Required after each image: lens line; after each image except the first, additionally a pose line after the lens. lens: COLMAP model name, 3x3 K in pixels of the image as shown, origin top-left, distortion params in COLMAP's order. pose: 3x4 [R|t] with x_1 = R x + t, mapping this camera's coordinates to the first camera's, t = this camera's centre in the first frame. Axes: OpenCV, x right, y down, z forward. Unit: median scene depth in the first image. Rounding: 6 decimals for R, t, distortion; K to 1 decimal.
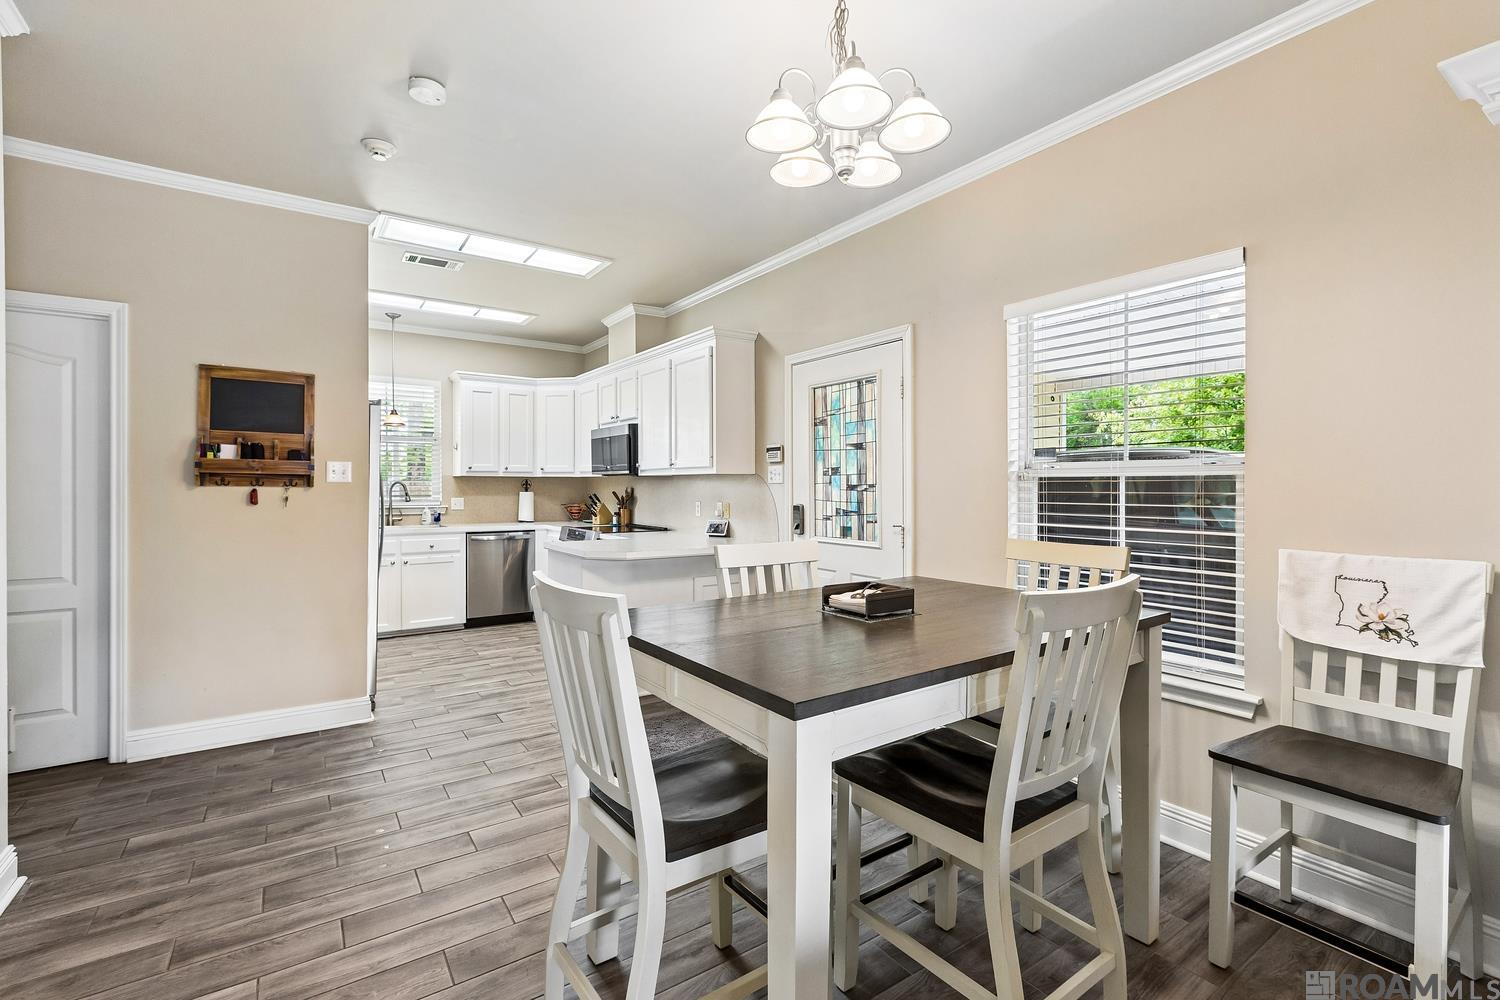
lens RADIAL K [[676.3, 0, 751.6], [0, 676.3, 481.8], [0, 0, 1]] dist [-0.002787, 0.000344]
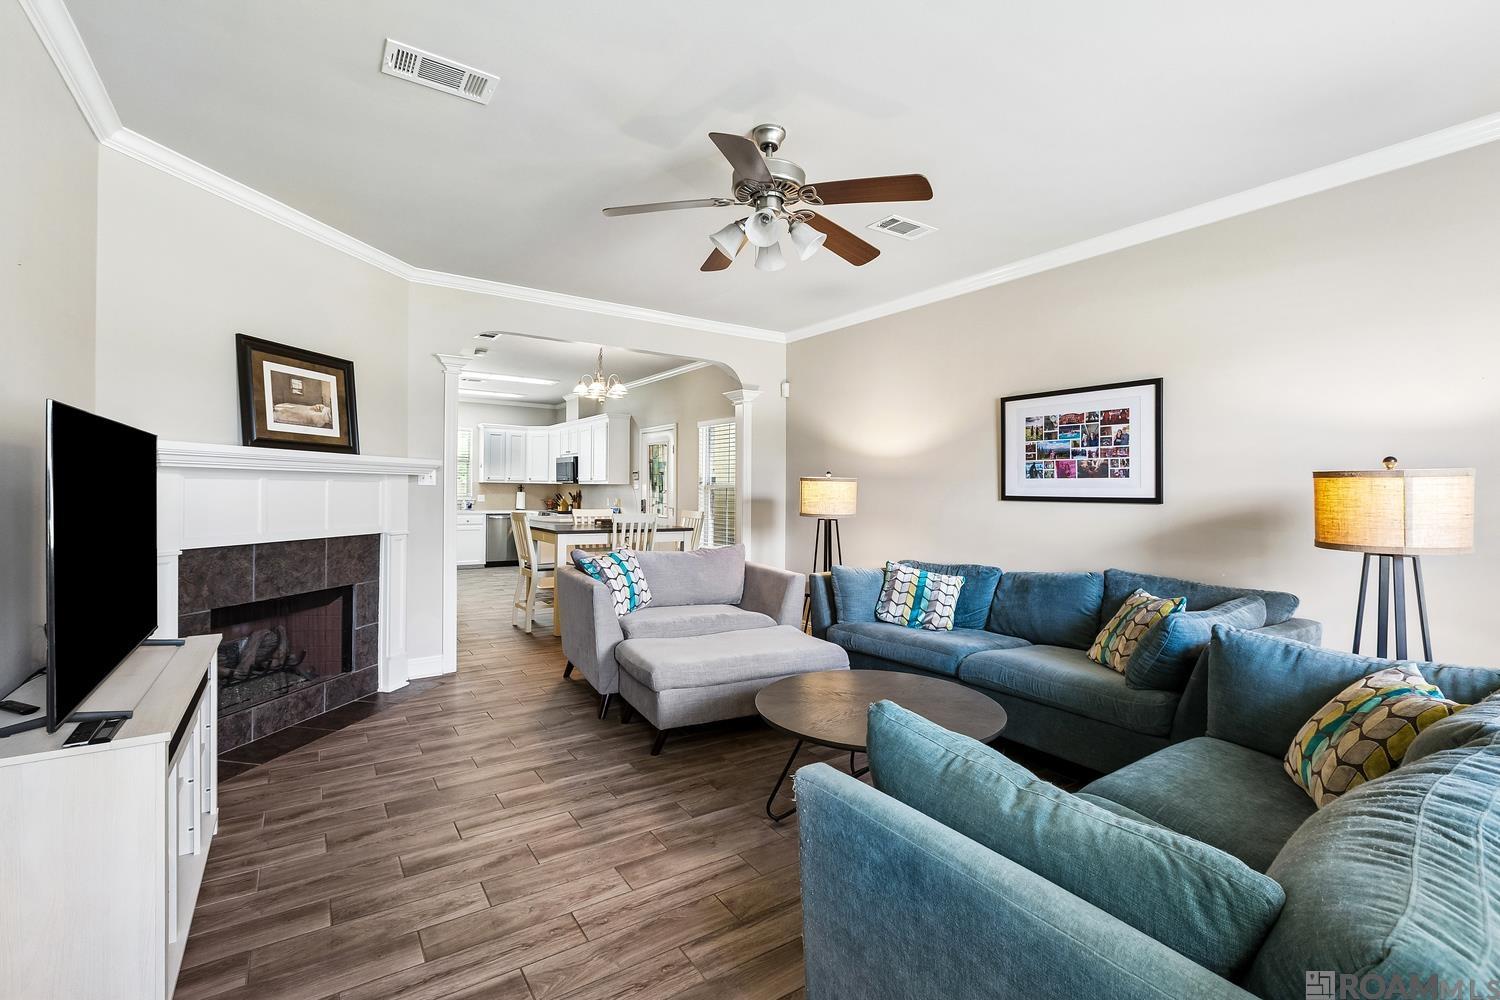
lens RADIAL K [[676.3, 0, 751.6], [0, 676.3, 481.8], [0, 0, 1]] dist [-0.002787, 0.000344]
pose [[0.999869, 0.011492, -0.011412, 0.299416], [-0.011548, 0.999921, -0.004900, -0.010178], [0.011355, 0.005031, 0.999923, -0.781941]]
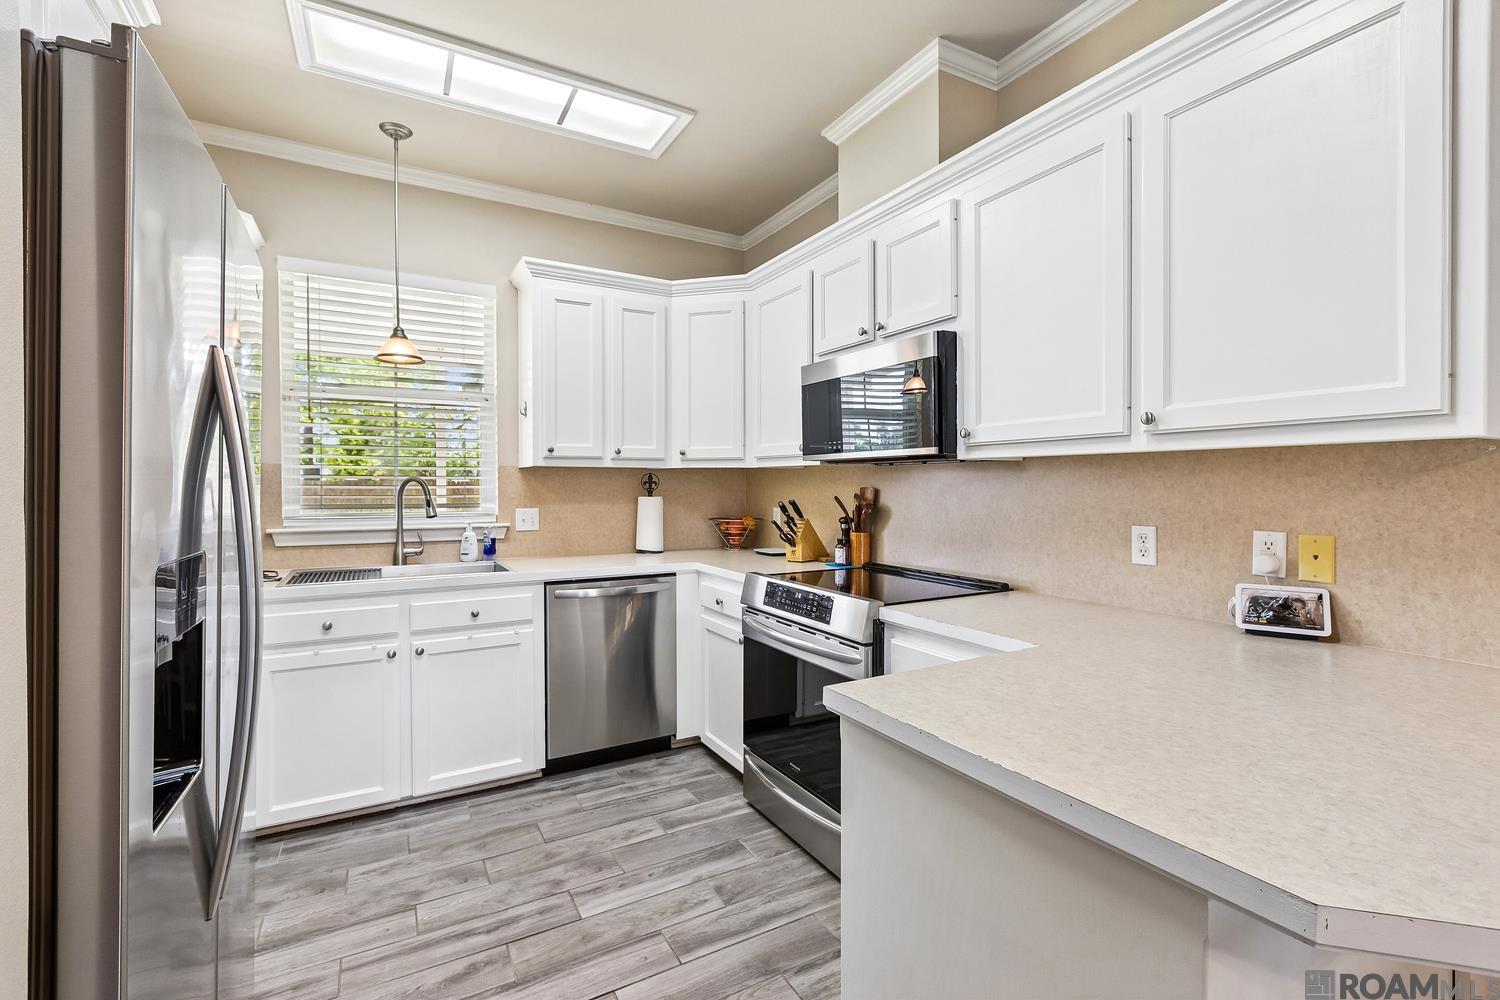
lens RADIAL K [[676.3, 0, 751.6], [0, 676.3, 481.8], [0, 0, 1]] dist [-0.002787, 0.000344]
pose [[0.995958, -0.003123, -0.089760, -0.226245], [0.003327, 0.999992, 0.002120, 0.002489], [0.089753, -0.002410, 0.995961, 0.520281]]
